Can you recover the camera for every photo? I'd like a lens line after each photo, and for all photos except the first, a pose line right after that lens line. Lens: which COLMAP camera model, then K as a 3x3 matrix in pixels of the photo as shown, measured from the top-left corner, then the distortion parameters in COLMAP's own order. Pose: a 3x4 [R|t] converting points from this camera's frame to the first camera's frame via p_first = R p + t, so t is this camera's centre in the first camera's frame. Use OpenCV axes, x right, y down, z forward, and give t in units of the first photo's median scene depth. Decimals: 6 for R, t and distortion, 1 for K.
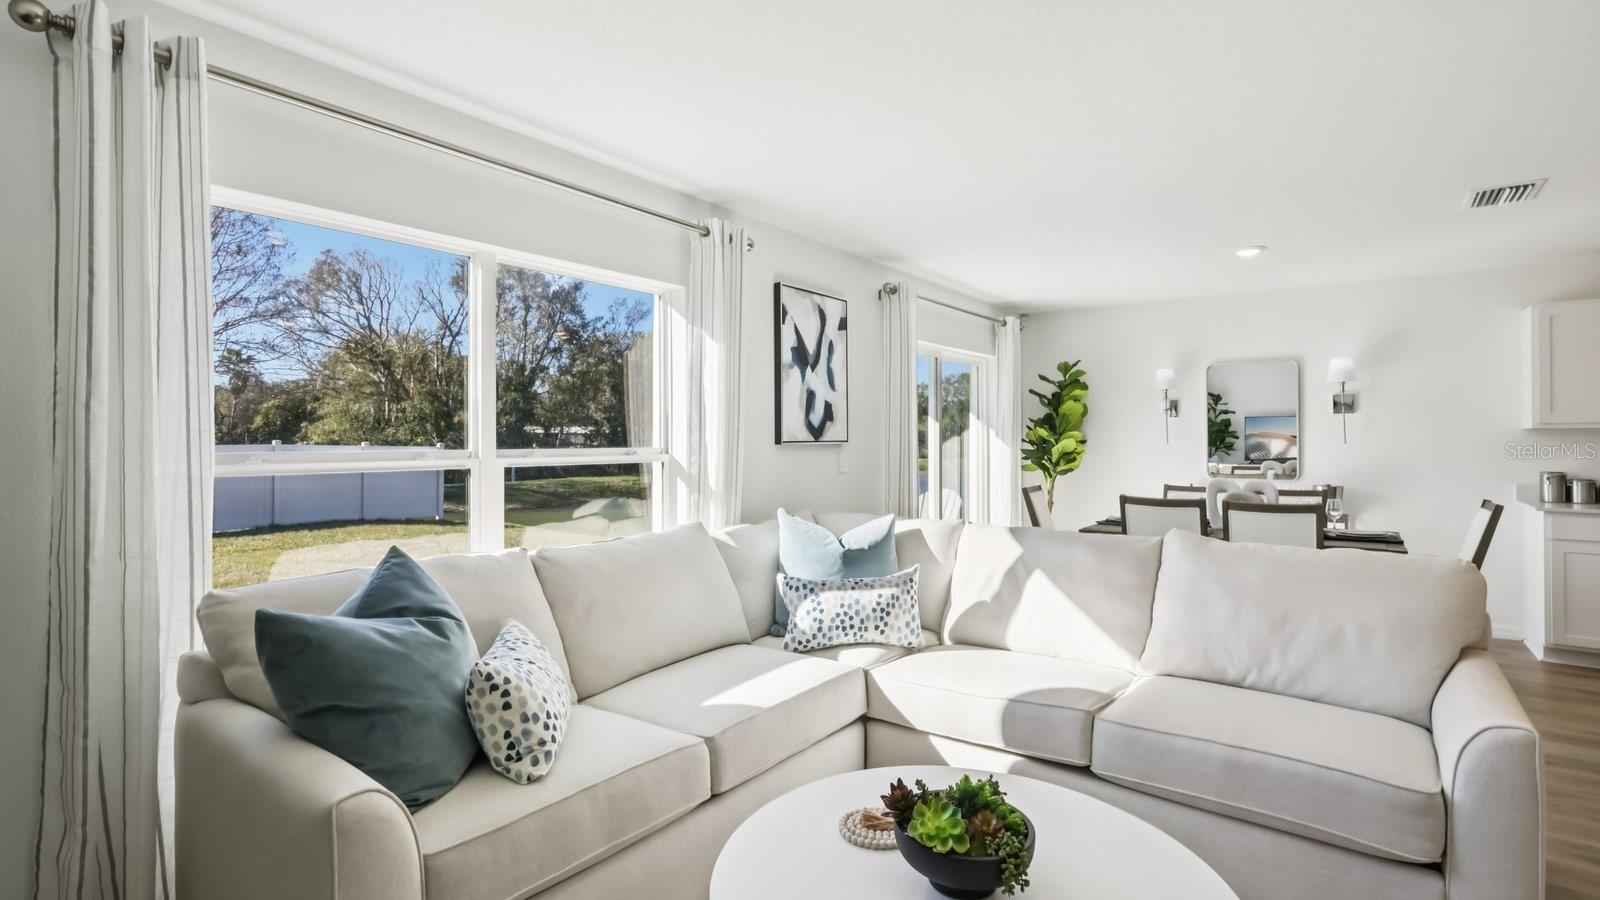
lens RADIAL K [[742.4, 0, 795.9], [0, 742.4, 431.5], [0, 0, 1]] dist [-0.005940, 0.002687]
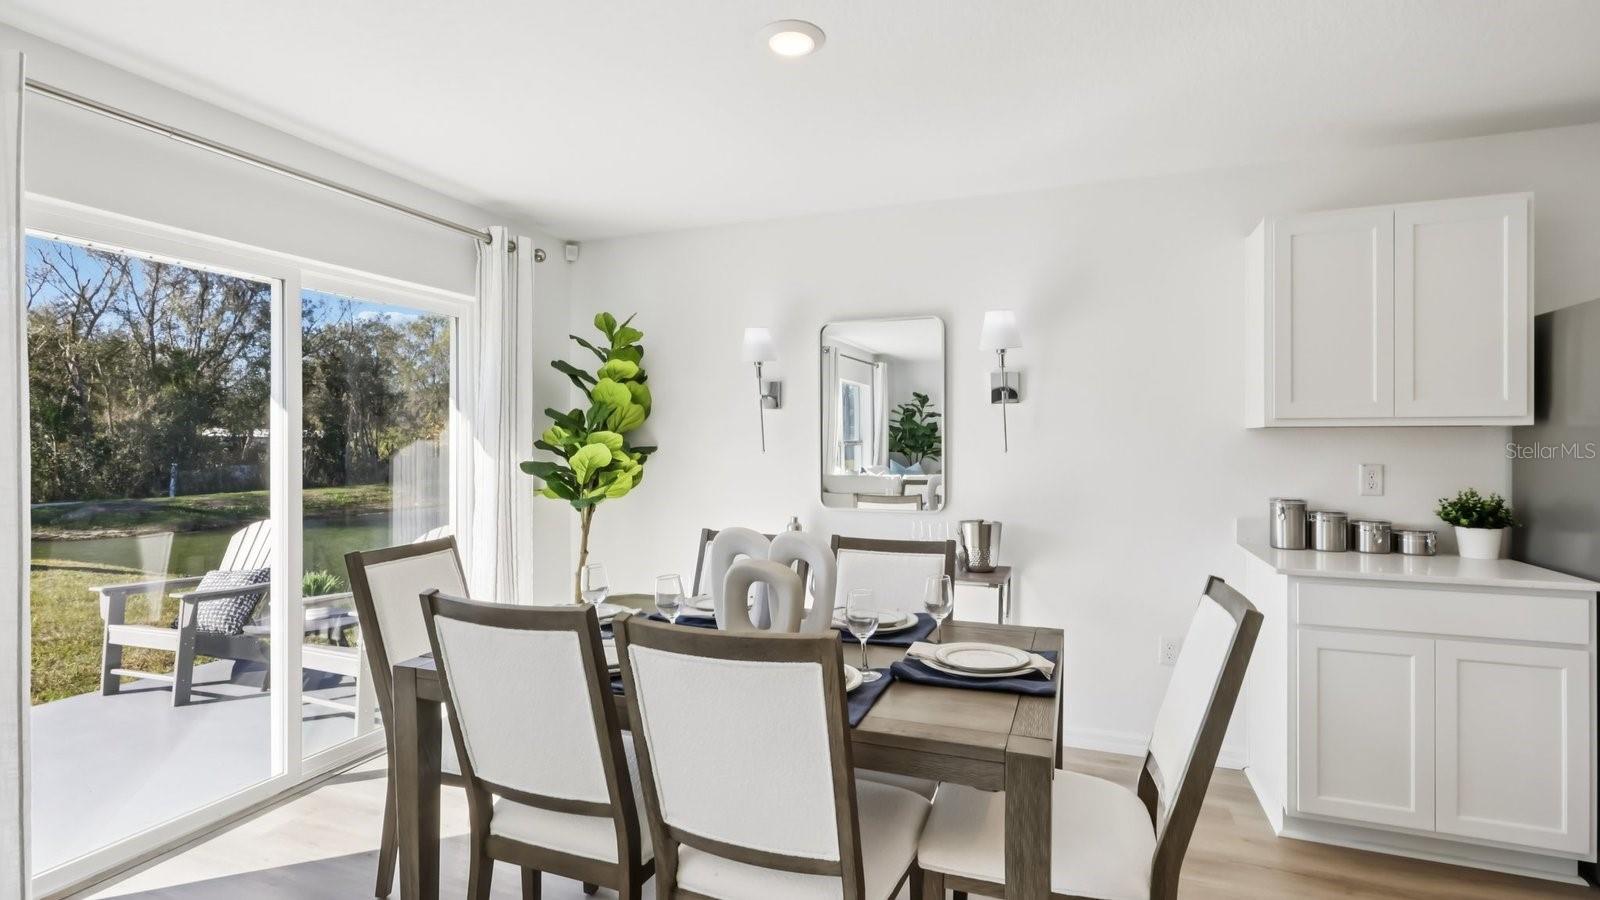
lens RADIAL K [[742.4, 0, 789.5], [0, 742.4, 441.4], [0, 0, 1]] dist [-0.005940, 0.002687]
pose [[0.962239, 0.002408, 0.272196, 0.524343], [-0.003910, 0.999980, 0.004978, 0.006049], [-0.272179, -0.005855, 0.962229, 0.597555]]
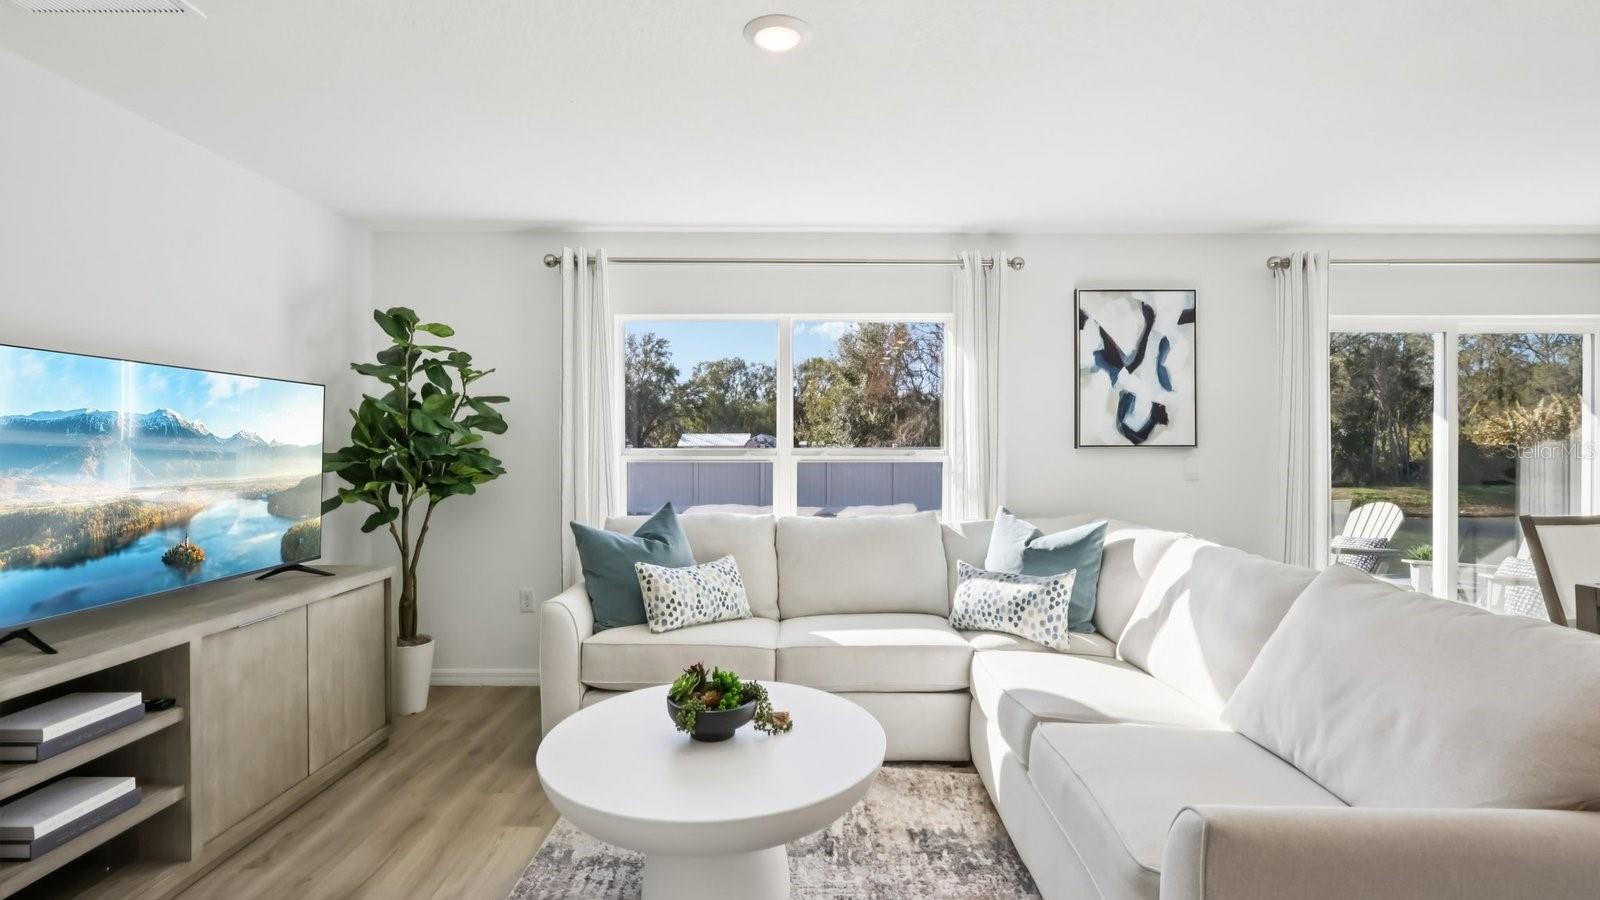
lens RADIAL K [[742.4, 0, 799.9], [0, 742.4, 446.0], [0, 0, 1]] dist [-0.005940, 0.002687]
pose [[0.612485, 0.005577, -0.790463, 0.520443], [0.005997, 0.999914, 0.011701, 0.000014], [0.790460, -0.011907, 0.612398, 0.073584]]
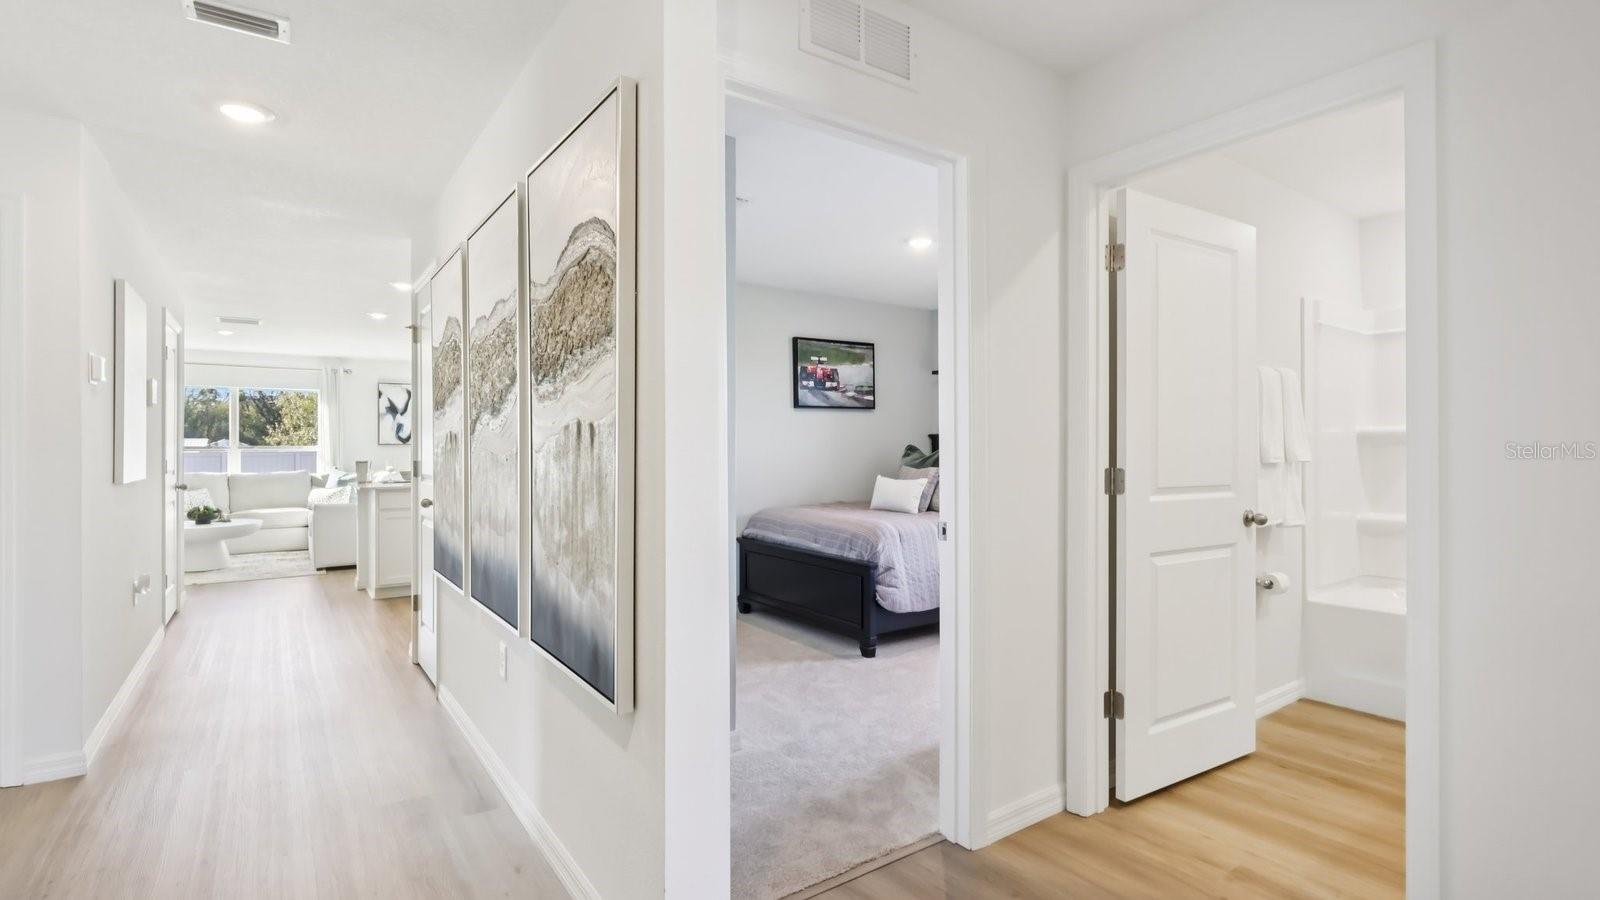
lens RADIAL K [[742.4, 0, 795.0], [0, 742.4, 444.8], [0, 0, 1]] dist [-0.005940, 0.002687]
pose [[0.953358, -0.002585, -0.301832, 2.016588], [0.004422, 0.999976, 0.005402, 0.007788], [0.301810, -0.006485, 0.953346, -0.957425]]
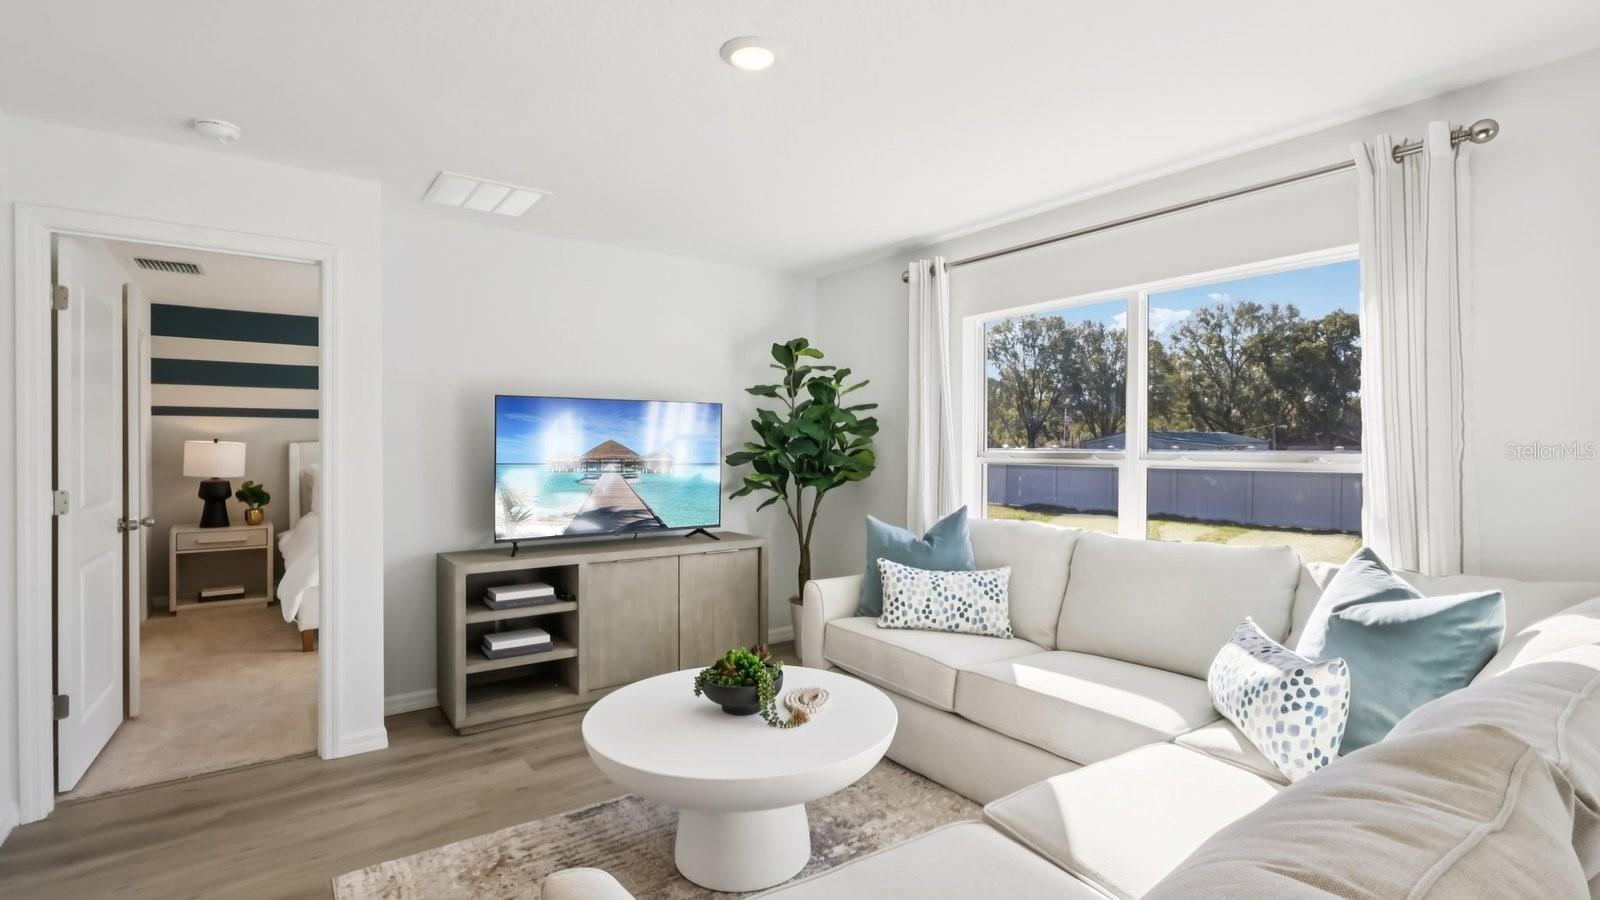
lens RADIAL K [[742.4, 0, 792.0], [0, 742.4, 449.2], [0, 0, 1]] dist [-0.005940, 0.002687]
pose [[-0.289858, 0.007408, -0.957041, 0.609355], [0.010521, 0.999934, 0.004553, 0.004996], [0.957012, -0.008749, -0.289917, 0.544772]]
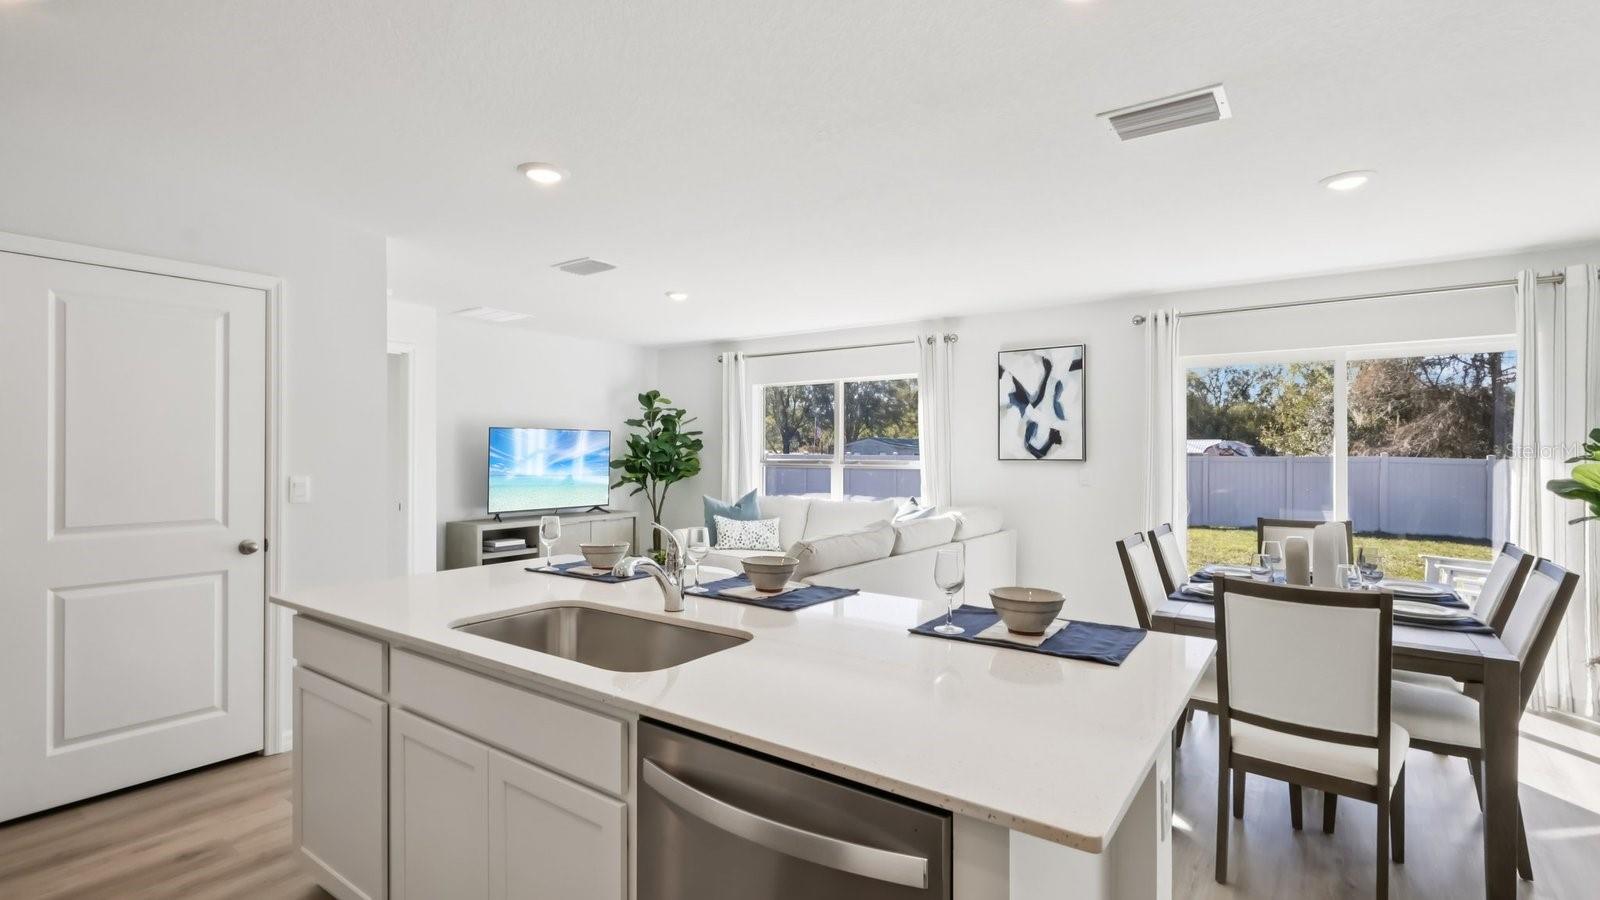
lens RADIAL K [[742.4, 0, 793.6], [0, 742.4, 448.0], [0, 0, 1]] dist [-0.005940, 0.002687]
pose [[0.027944, 0.000486, -0.999609, 1.362981], [0.009192, 0.999957, 0.000743, -0.012613], [0.999567, -0.009209, 0.027938, 0.524580]]
